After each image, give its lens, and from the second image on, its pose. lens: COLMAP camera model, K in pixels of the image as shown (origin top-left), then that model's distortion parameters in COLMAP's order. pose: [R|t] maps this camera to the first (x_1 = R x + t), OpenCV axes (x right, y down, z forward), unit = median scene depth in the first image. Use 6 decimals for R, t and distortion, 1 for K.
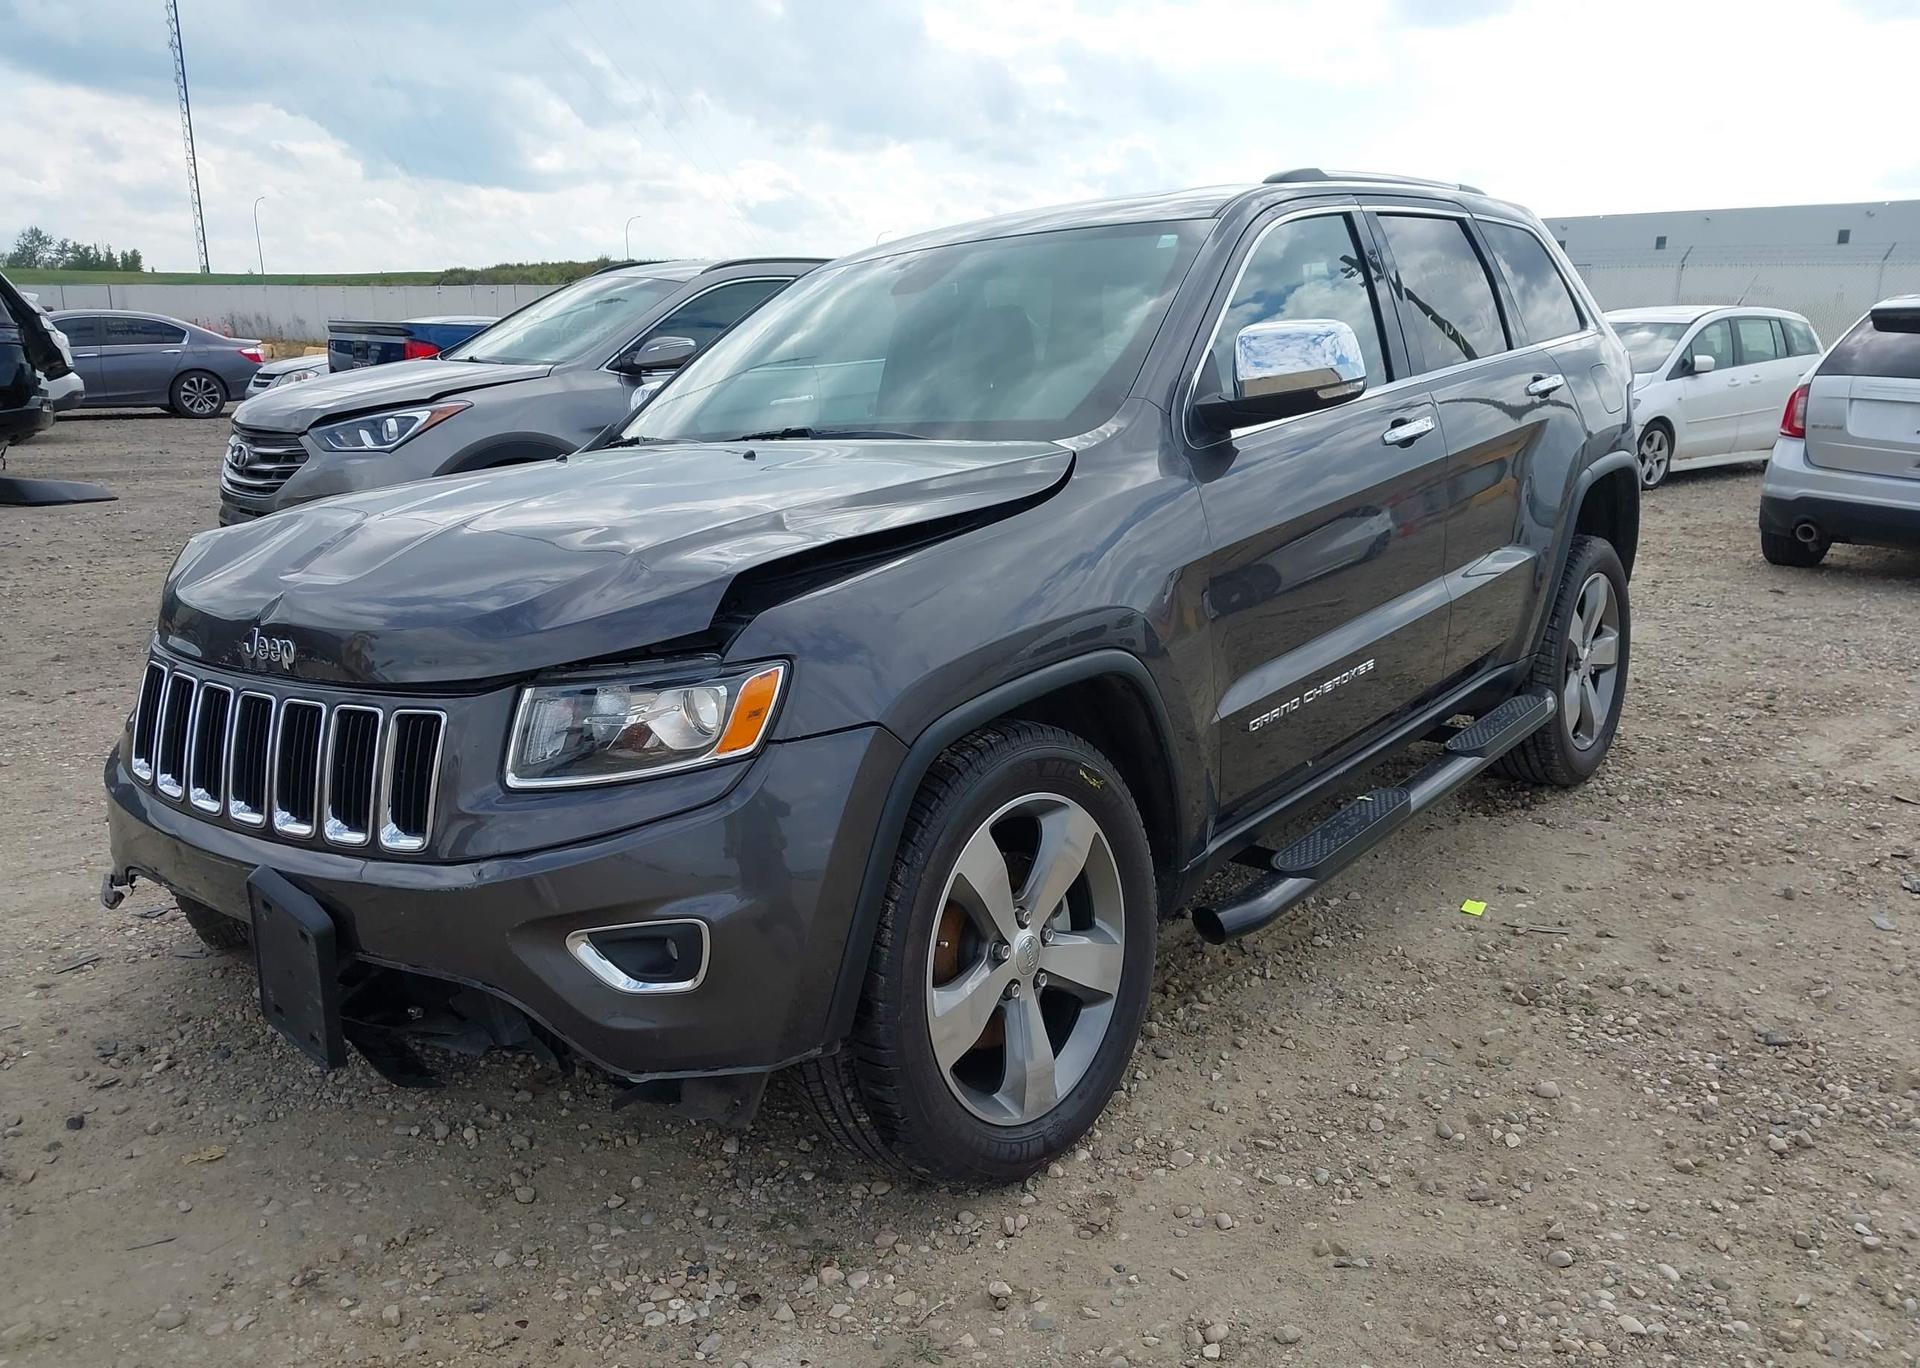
lens RADIAL K [[1509.0, 0, 960.0], [0, 1509.0, 795.3], [0, 0, 1]] dist [0.003326, -0.000916]
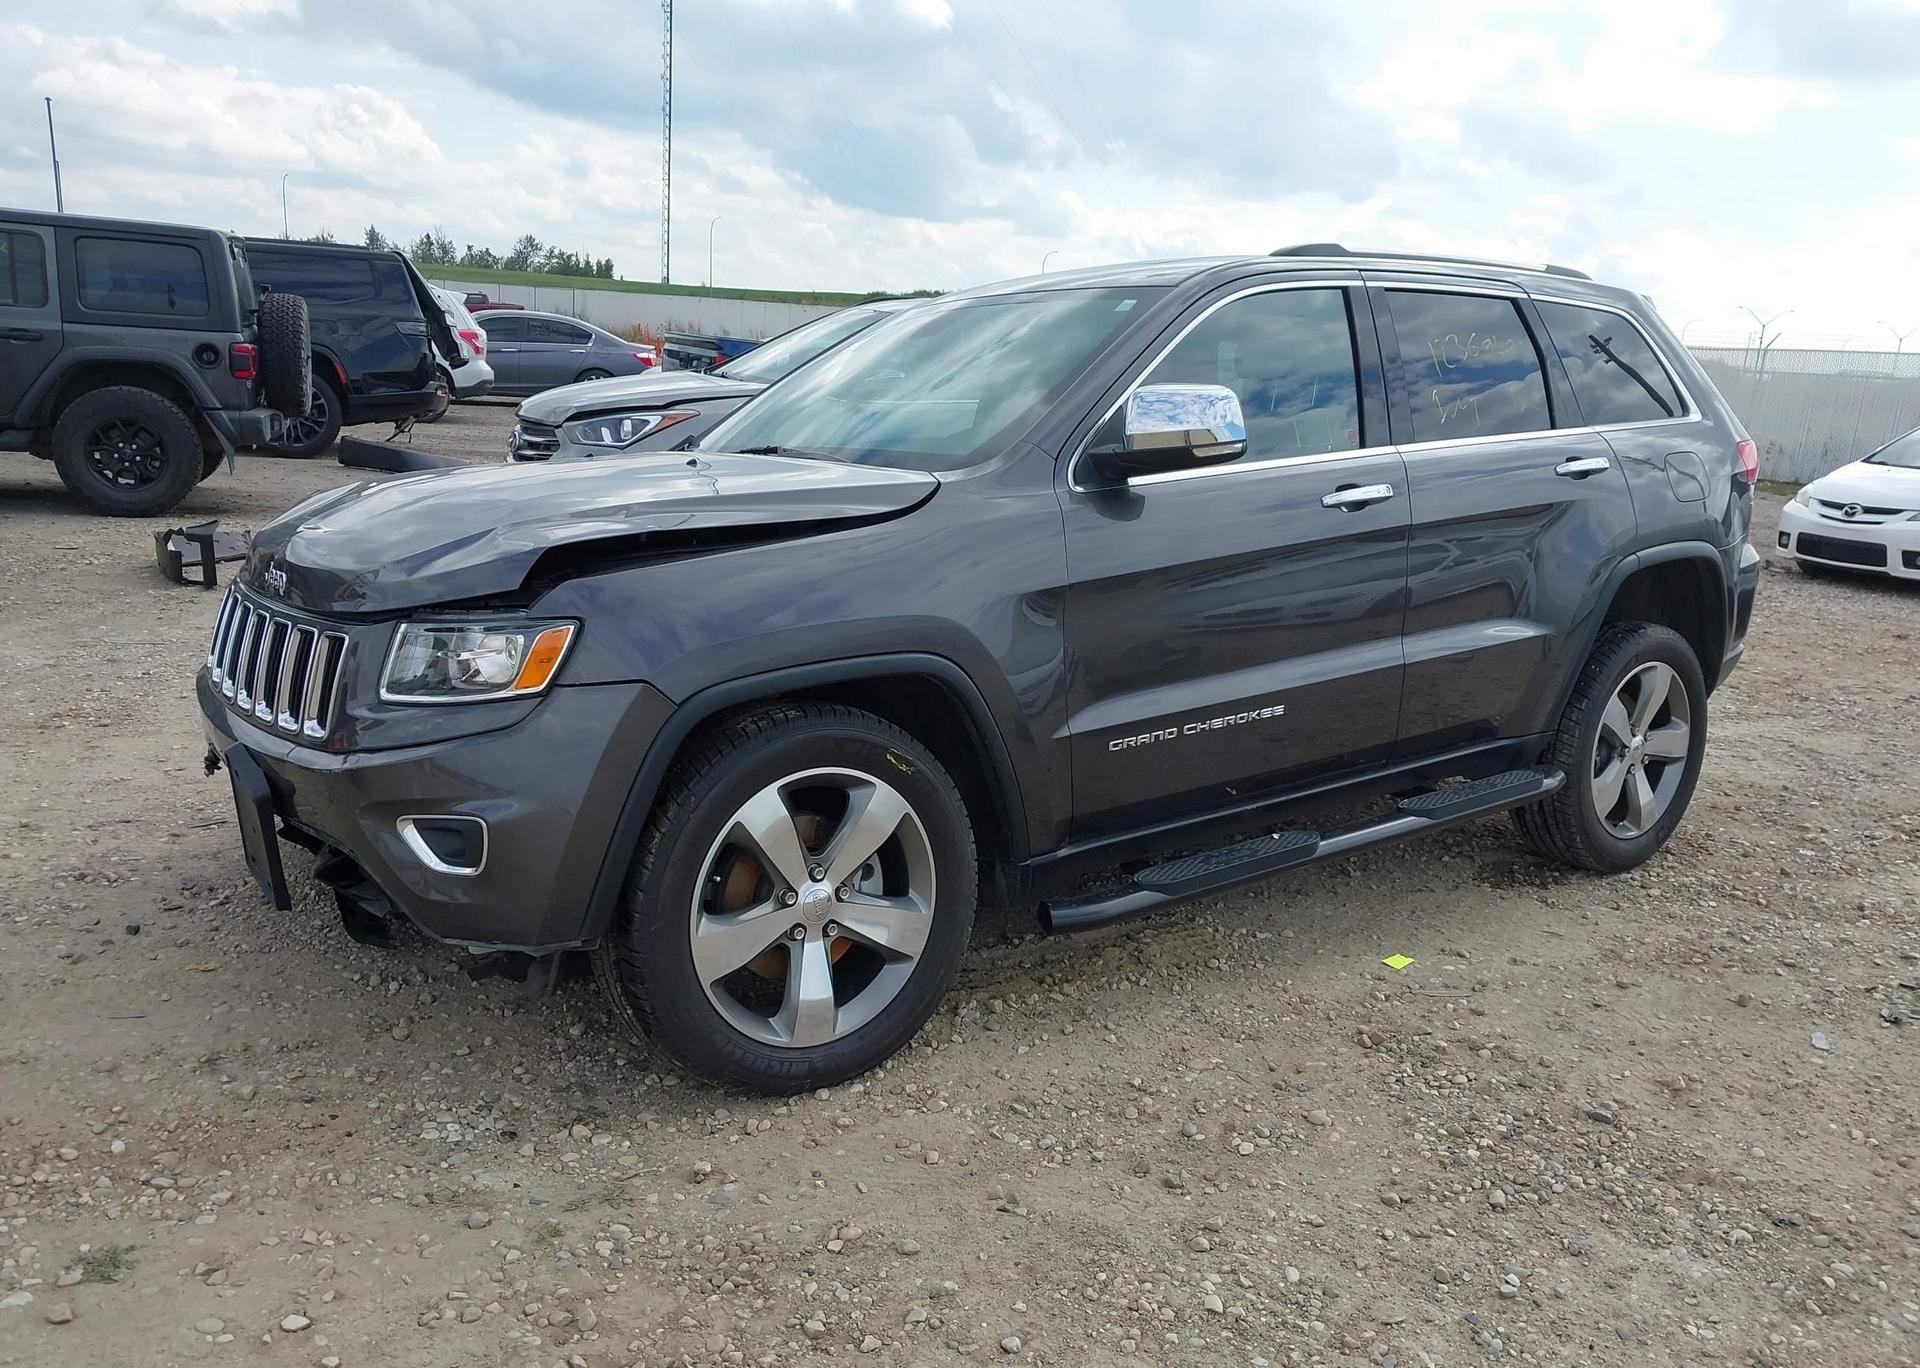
lens RADIAL K [[1509.0, 0, 960.0], [0, 1509.0, 795.3], [0, 0, 1]] dist [0.003326, -0.000916]
pose [[0.963505, 0.131864, -0.232958, 0.400133], [-0.137103, 0.990536, -0.006366, 0.013640], [0.229914, 0.038073, 0.972466, -0.107221]]
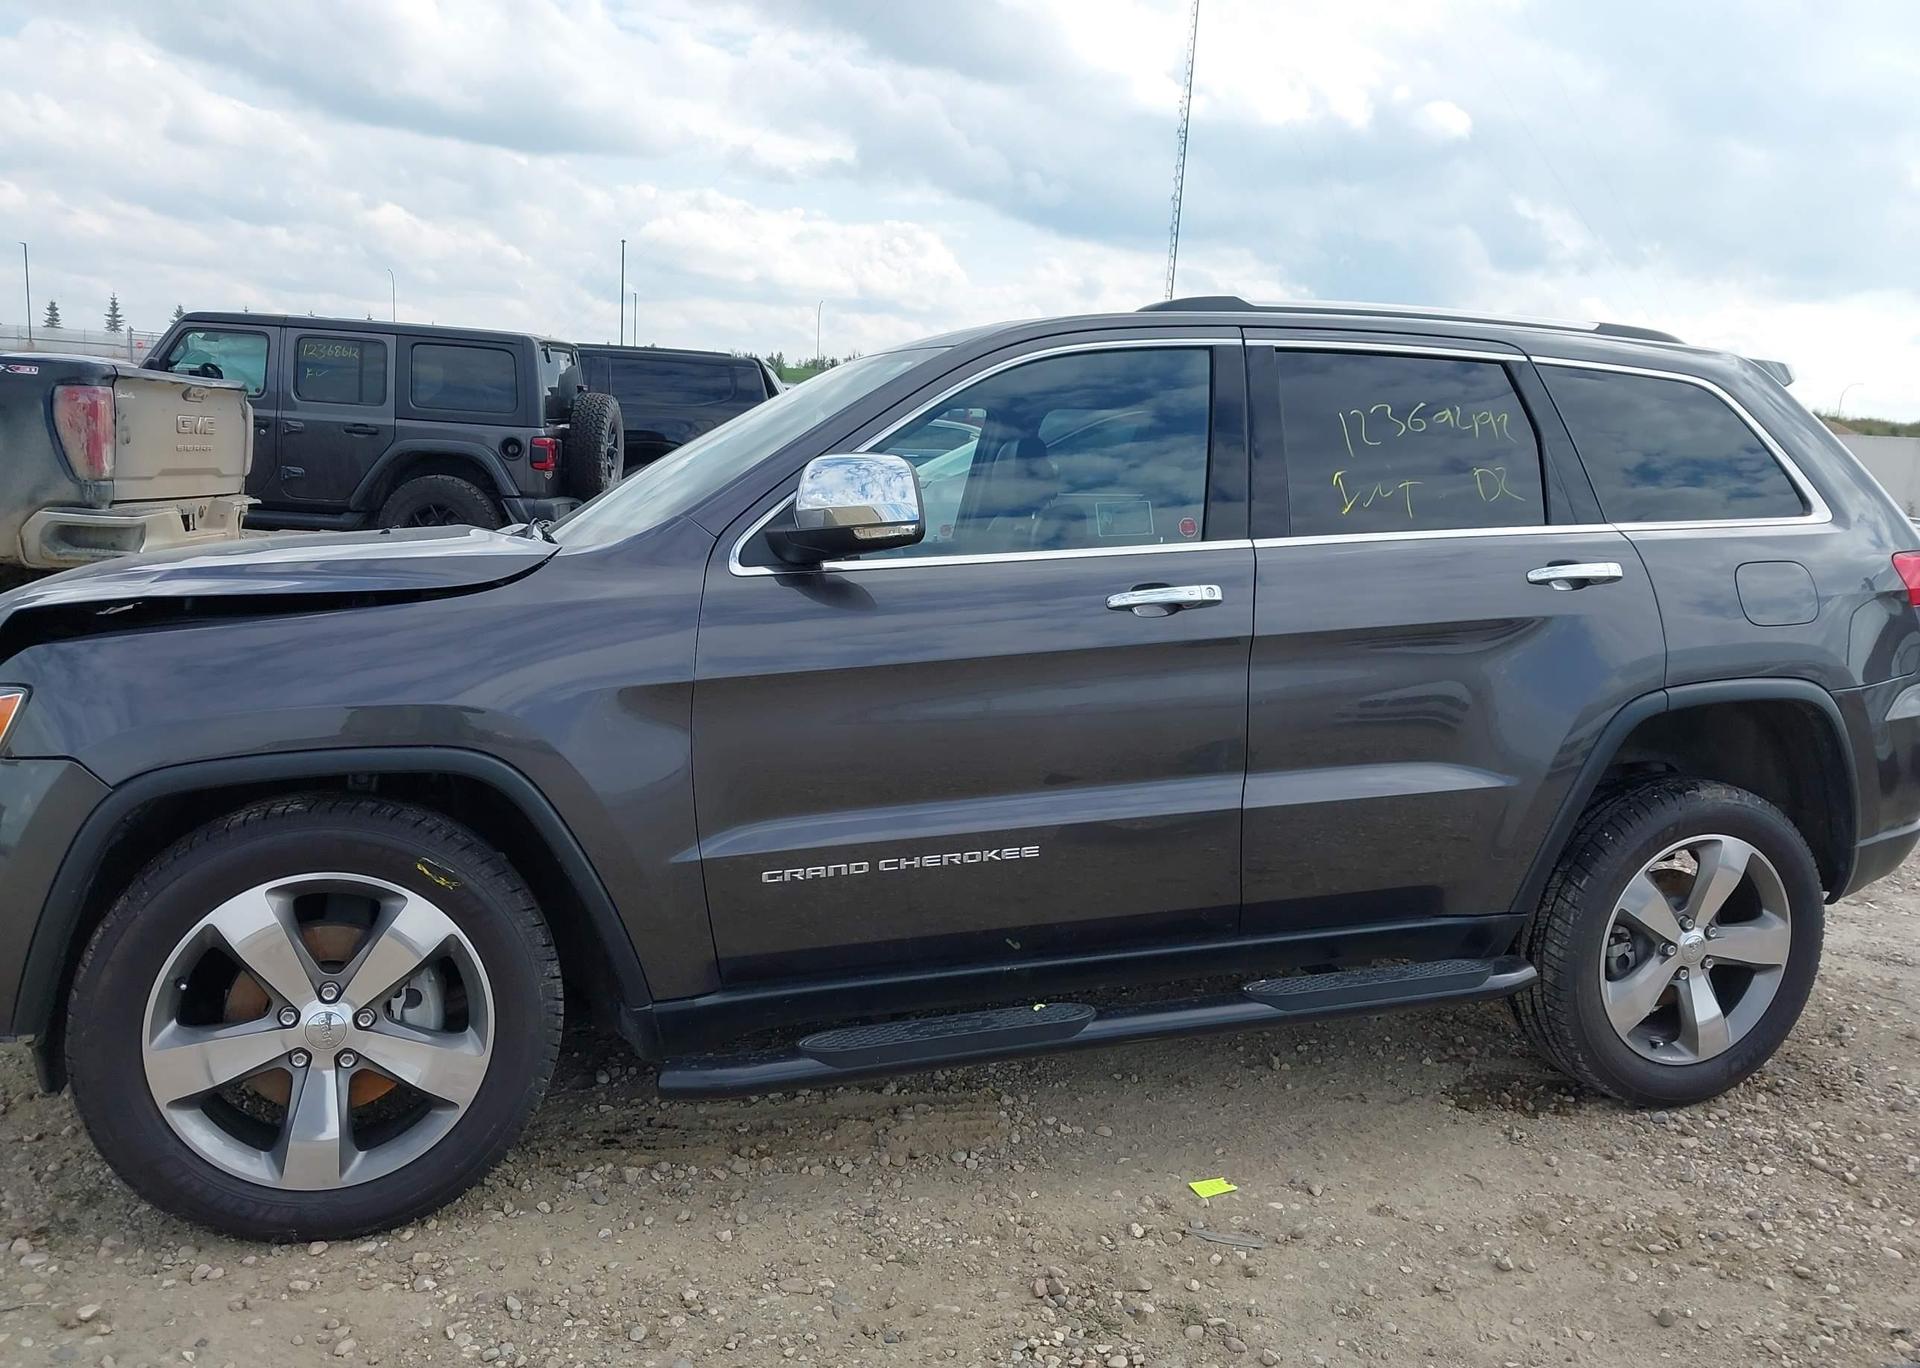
lens RADIAL K [[1509.0, 0, 960.0], [0, 1509.0, 795.3], [0, 0, 1]] dist [0.003326, -0.000916]
pose [[0.833875, 0.184138, -0.520333, 0.880625], [-0.225927, 0.973989, -0.017386, -0.123522], [0.503597, 0.132055, 0.853787, 0.312984]]
